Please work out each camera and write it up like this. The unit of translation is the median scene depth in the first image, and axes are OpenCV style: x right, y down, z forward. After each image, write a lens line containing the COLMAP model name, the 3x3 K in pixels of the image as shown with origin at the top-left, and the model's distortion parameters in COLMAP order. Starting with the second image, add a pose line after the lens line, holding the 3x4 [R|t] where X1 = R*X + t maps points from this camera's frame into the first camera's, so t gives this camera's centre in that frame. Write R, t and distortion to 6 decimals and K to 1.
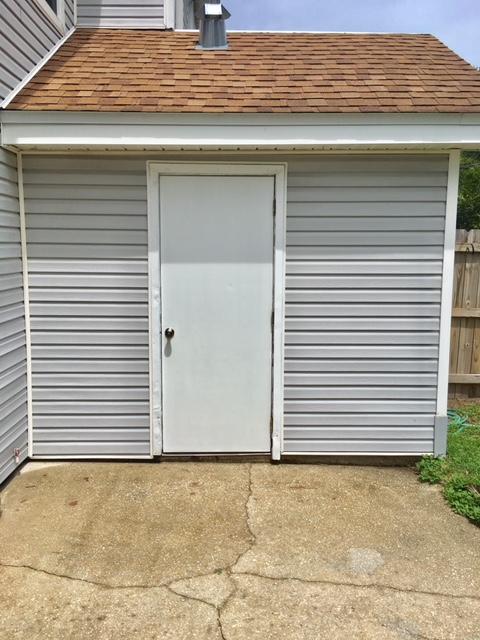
lens RADIAL K [[545.0, 0, 242.4], [0, 545.0, 320.9], [0, 0, 1]] dist [0.046806, -0.060667]
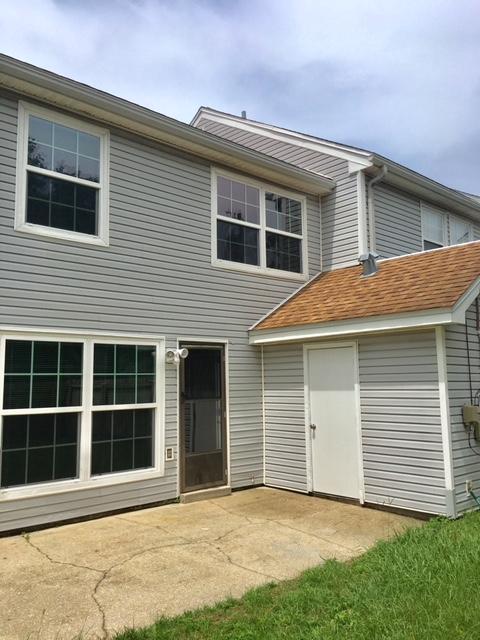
lens RADIAL K [[545.0, 0, 238.7], [0, 545.0, 317.8], [0, 0, 1]] dist [0.046806, -0.060667]
pose [[0.661336, -0.104861, -0.742724, 1.234964], [-0.081495, 0.974274, -0.210118, 0.077586], [0.745650, 0.199487, 0.635776, -0.565435]]
